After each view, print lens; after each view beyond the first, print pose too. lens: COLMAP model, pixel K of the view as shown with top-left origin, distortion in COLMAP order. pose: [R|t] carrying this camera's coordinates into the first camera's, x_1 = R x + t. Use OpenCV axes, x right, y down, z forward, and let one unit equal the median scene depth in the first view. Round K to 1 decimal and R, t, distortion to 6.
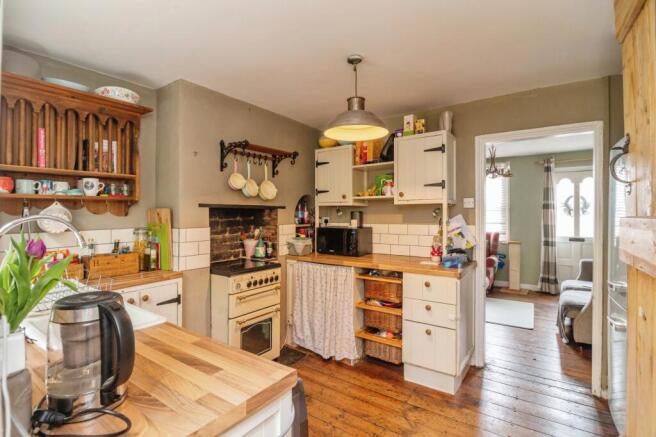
lens RADIAL K [[325.0, 0, 328.0], [0, 325.0, 218.5], [0, 0, 1]] dist [-0.016119, -0.000289]
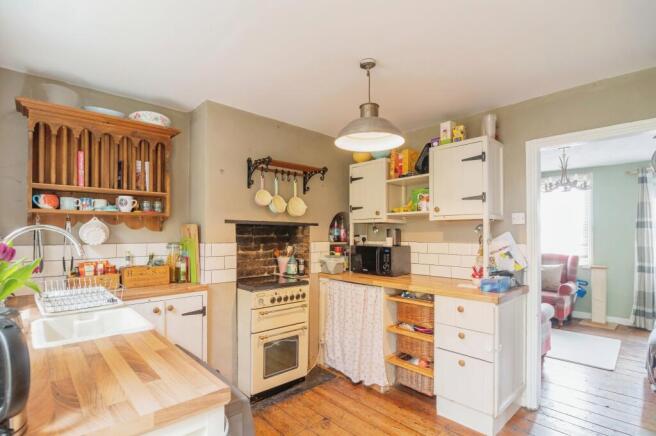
lens RADIAL K [[327.9, 0, 326.8], [0, 327.9, 236.7], [0, 0, 1]] dist [-0.018808, -0.000405]
pose [[0.978467, 0.006110, -0.206313, 0.116800], [-0.007758, 0.999944, -0.007177, 0.011520], [0.206257, 0.008623, 0.978460, 0.040648]]
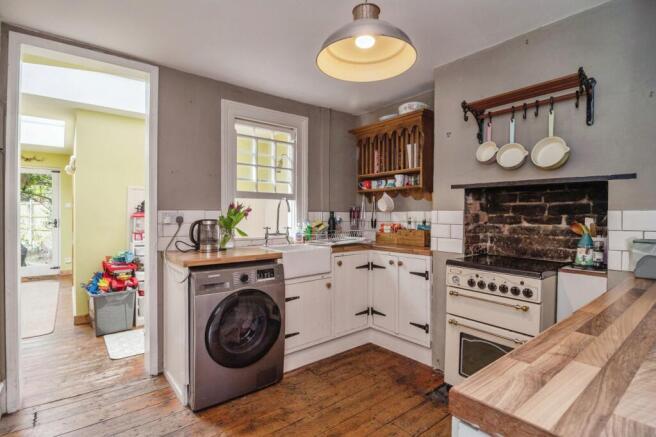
lens RADIAL K [[325.0, 0, 328.0], [0, 325.0, 218.5], [0, 0, 1]] dist [-0.016119, -0.000289]
pose [[-0.289896, 0.014803, -0.956944, 0.553821], [-0.018961, 0.999595, 0.021207, 0.034221], [0.956870, 0.024292, -0.289498, 0.815160]]
